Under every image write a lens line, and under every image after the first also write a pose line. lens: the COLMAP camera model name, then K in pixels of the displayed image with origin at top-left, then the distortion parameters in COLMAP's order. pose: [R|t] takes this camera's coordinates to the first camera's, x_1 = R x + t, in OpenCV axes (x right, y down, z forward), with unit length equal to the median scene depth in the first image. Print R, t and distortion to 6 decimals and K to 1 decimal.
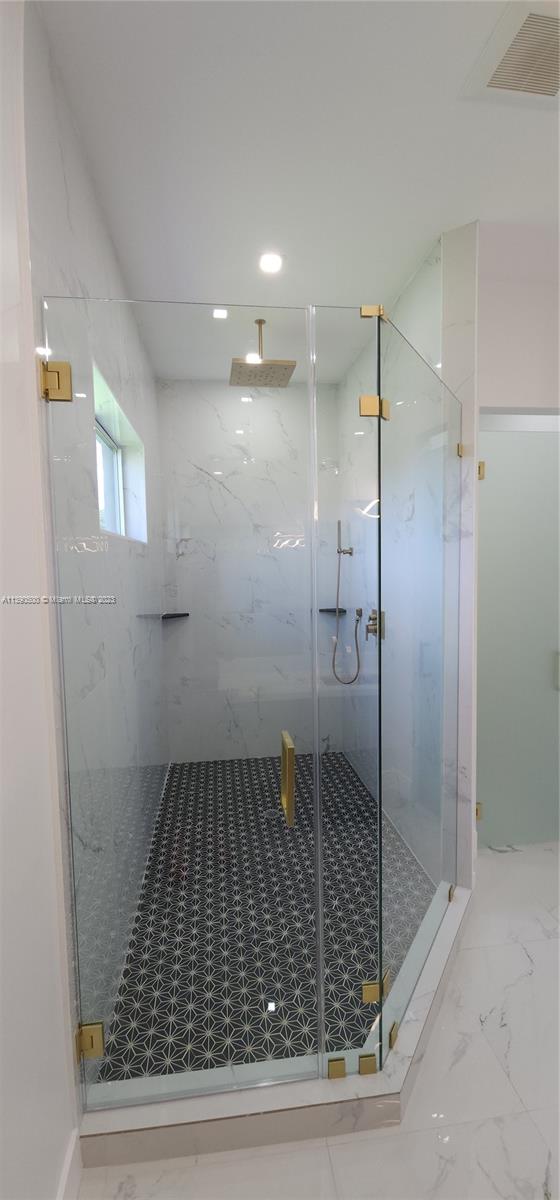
lens RADIAL K [[500.1, 0, 276.7], [0, 500.1, 597.1], [0, 0, 1]] dist [-0.003501, -0.002007]
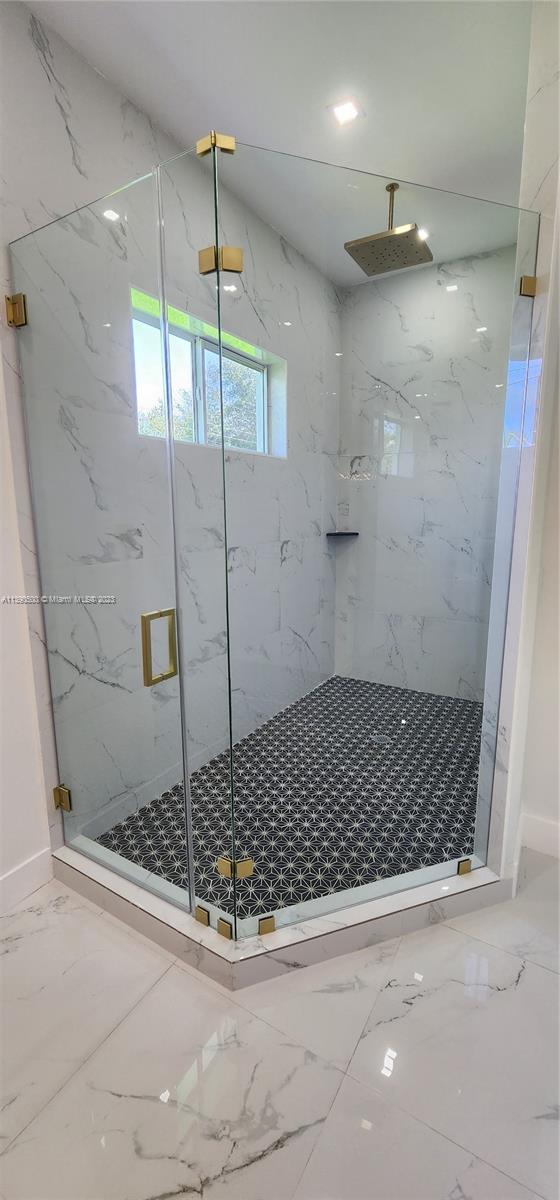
lens RADIAL K [[500.1, 0, 281.8], [0, 500.1, 601.1], [0, 0, 1]] dist [-0.003501, -0.002007]
pose [[0.778319, 0.134542, -0.613284, 0.490298], [-0.058691, 0.988085, 0.142281, 0.049446], [0.625120, -0.074746, 0.776942, 0.173181]]
